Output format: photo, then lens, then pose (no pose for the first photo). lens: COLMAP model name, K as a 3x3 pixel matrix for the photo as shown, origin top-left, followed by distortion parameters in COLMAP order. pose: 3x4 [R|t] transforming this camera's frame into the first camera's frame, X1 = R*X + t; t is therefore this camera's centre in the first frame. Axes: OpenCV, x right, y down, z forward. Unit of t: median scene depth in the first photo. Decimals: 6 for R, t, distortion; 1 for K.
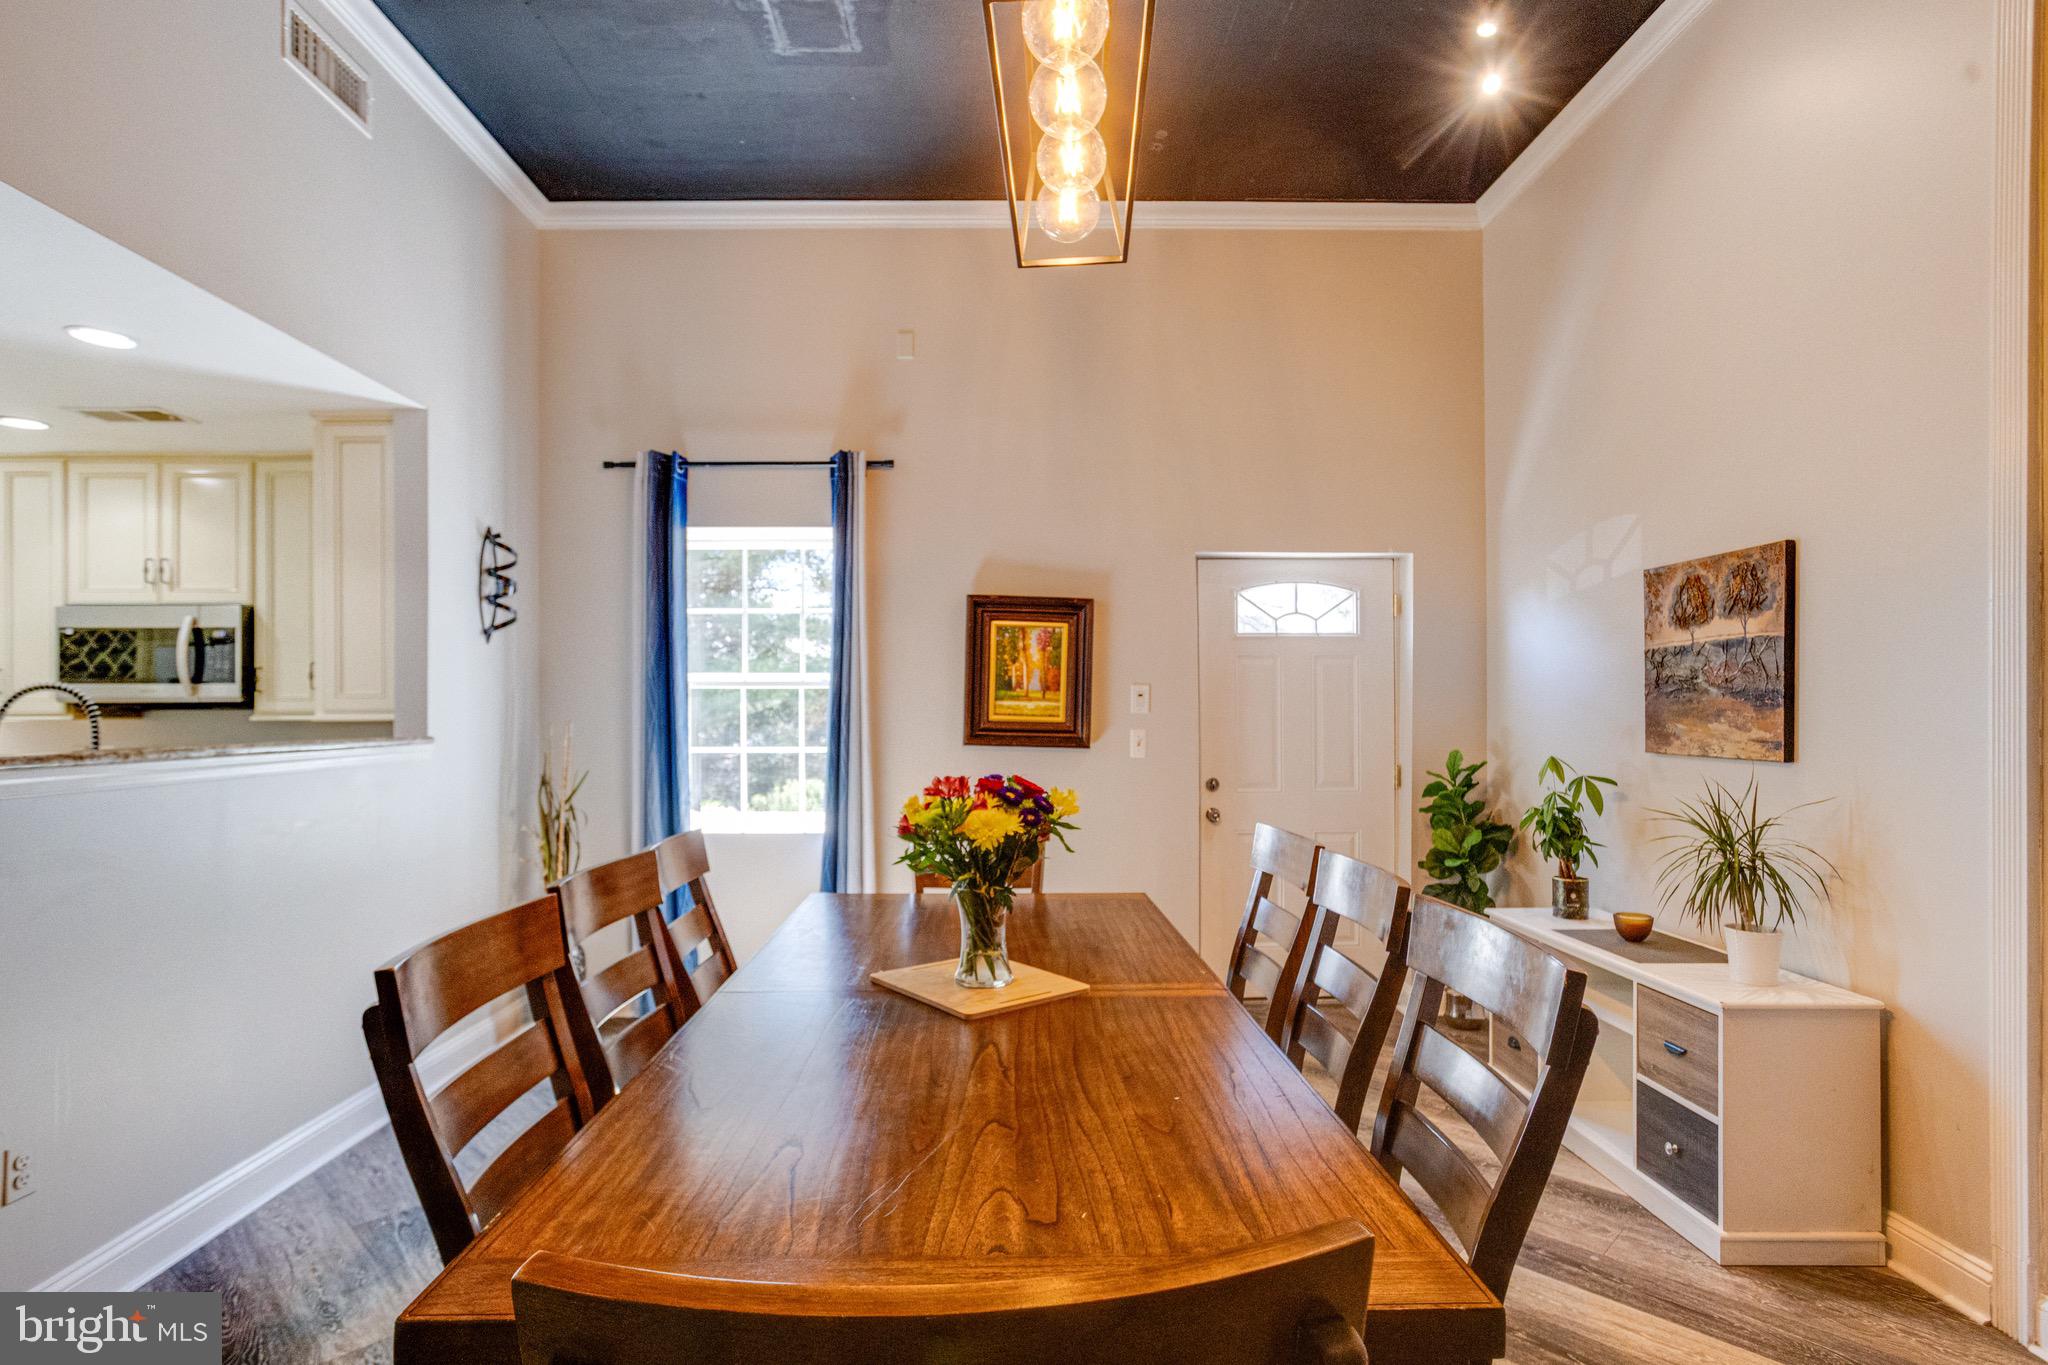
lens RADIAL K [[1017.1, 0, 1053.4], [0, 1017.1, 709.6], [0, 0, 1]] dist [-0.028930, 0.021018]
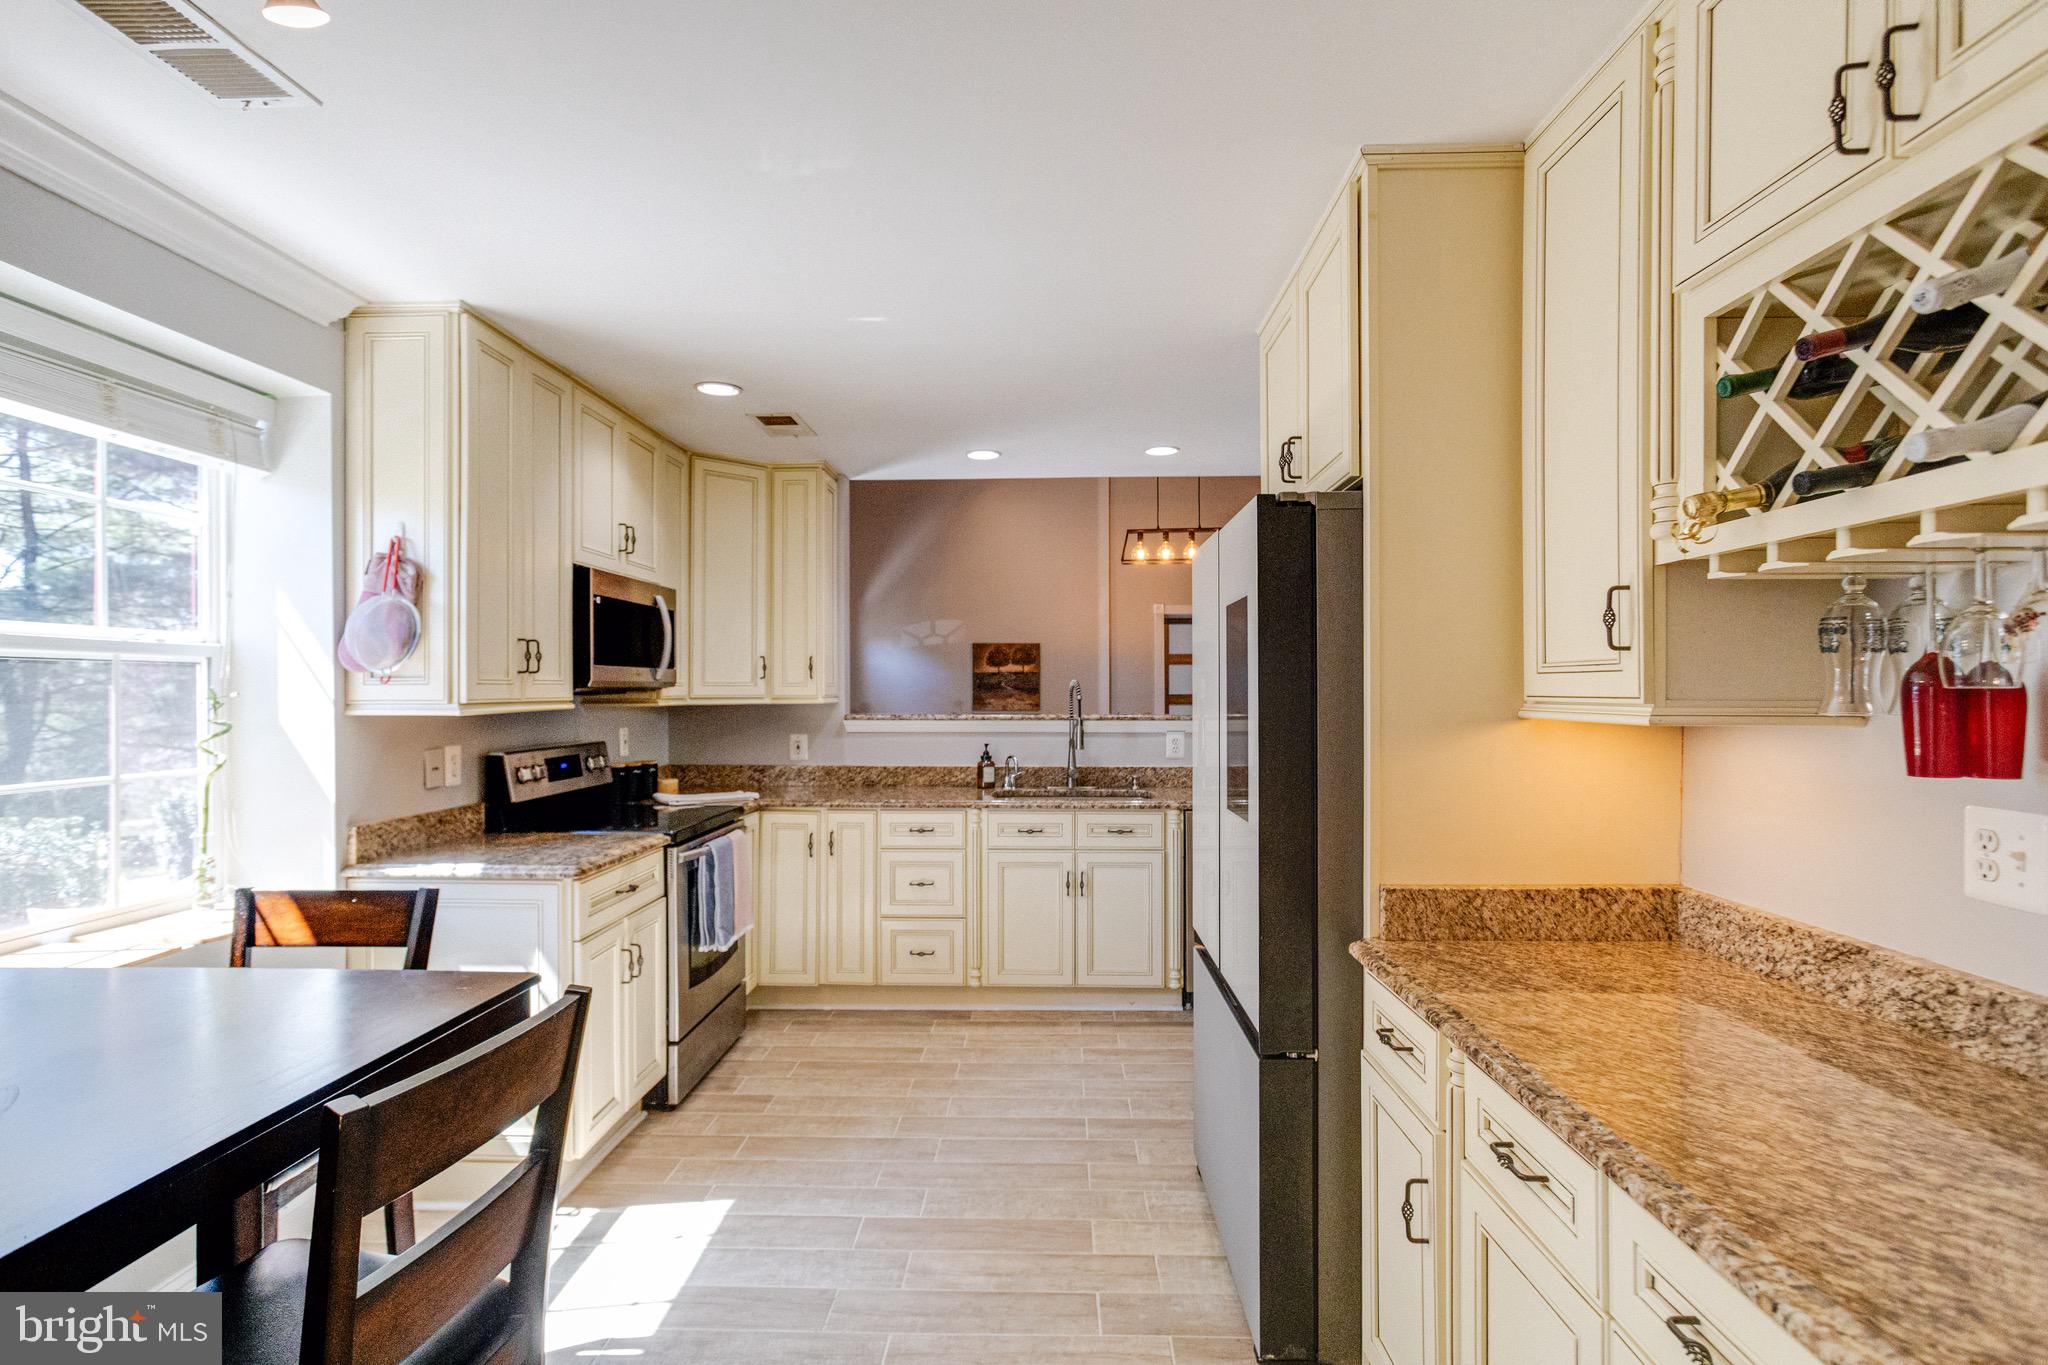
lens RADIAL K [[1017.1, 0, 1012.9], [0, 1017.1, 694.8], [0, 0, 1]] dist [-0.028930, 0.021018]
pose [[0.049123, -0.001007, 0.998792, -1.746184], [0.001739, 0.999998, 0.000923, -0.001155], [-0.998791, 0.001692, 0.049124, 0.615969]]
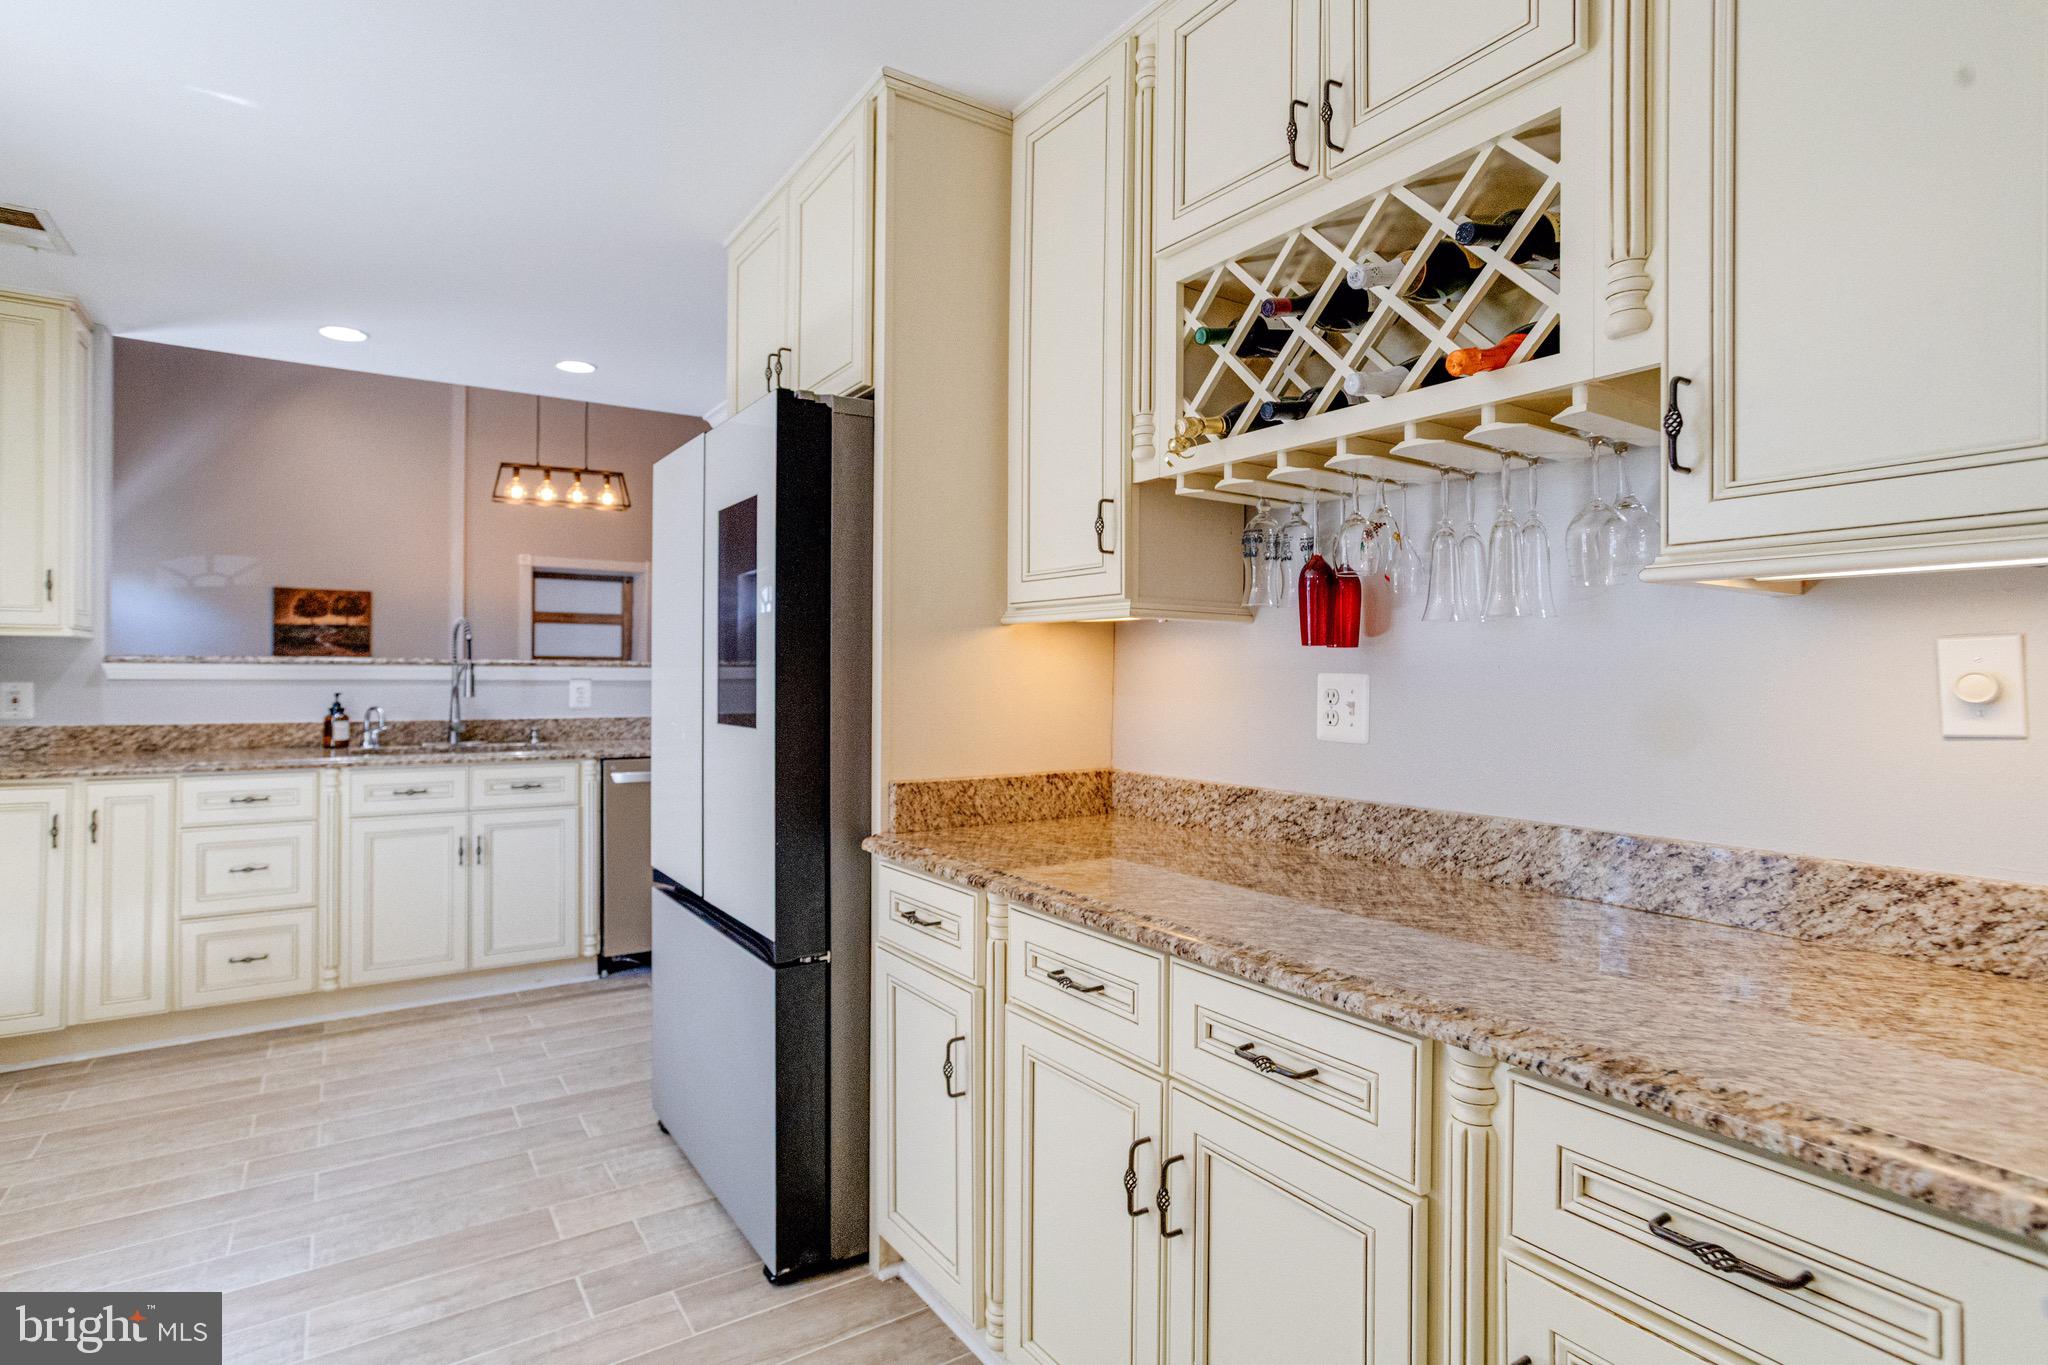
lens RADIAL K [[1017.1, 0, 1005.5], [0, 1017.1, 671.4], [0, 0, 1]] dist [-0.028930, 0.021018]
pose [[-0.540035, 0.000320, 0.841643, -1.711776], [-0.003208, 0.999992, -0.002438, 0.035785], [-0.841637, -0.004017, -0.540029, 0.686661]]
